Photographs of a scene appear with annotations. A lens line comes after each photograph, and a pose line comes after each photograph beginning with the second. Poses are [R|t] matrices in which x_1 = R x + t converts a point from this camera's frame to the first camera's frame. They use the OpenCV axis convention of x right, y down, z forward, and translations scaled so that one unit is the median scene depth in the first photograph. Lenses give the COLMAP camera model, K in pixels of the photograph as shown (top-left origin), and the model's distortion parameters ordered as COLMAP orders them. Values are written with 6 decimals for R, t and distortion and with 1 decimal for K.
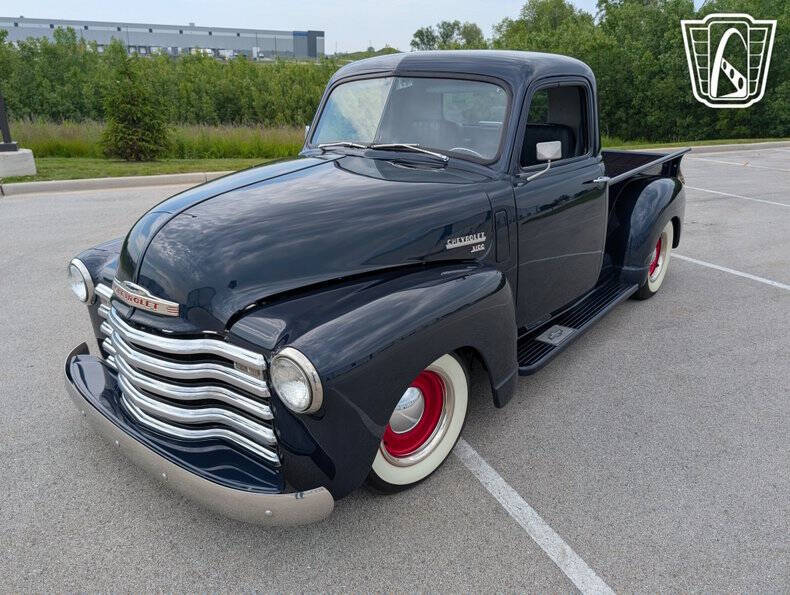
lens RADIAL K [[550.6, 0, 395.0], [0, 550.6, 297.5], [0, 0, 1]] dist [0.001461, -0.005727]
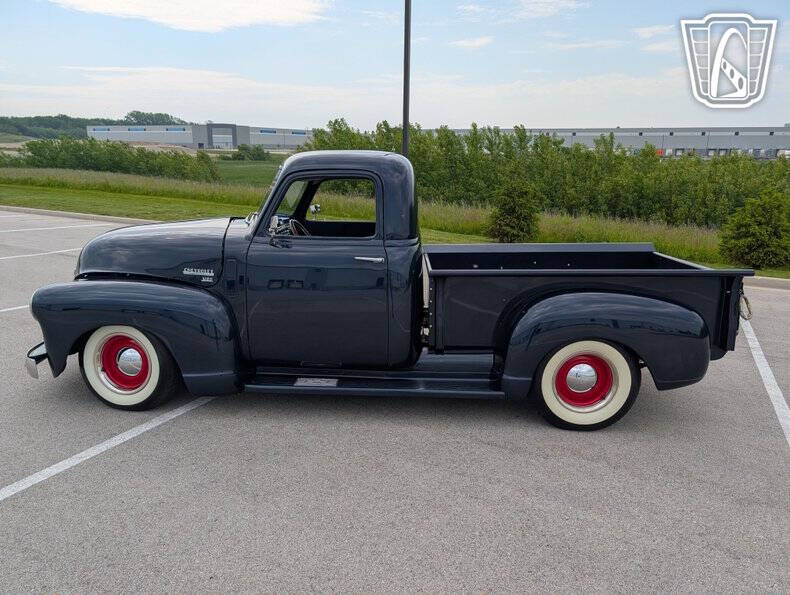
lens RADIAL K [[550.6, 0, 395.0], [0, 550.6, 297.5], [0, 0, 1]] dist [0.001461, -0.005727]
pose [[0.641577, 0.177980, -0.746125, 0.294113], [-0.298727, 0.953888, -0.029331, -0.027991], [0.706499, 0.241706, 0.665160, 0.073225]]
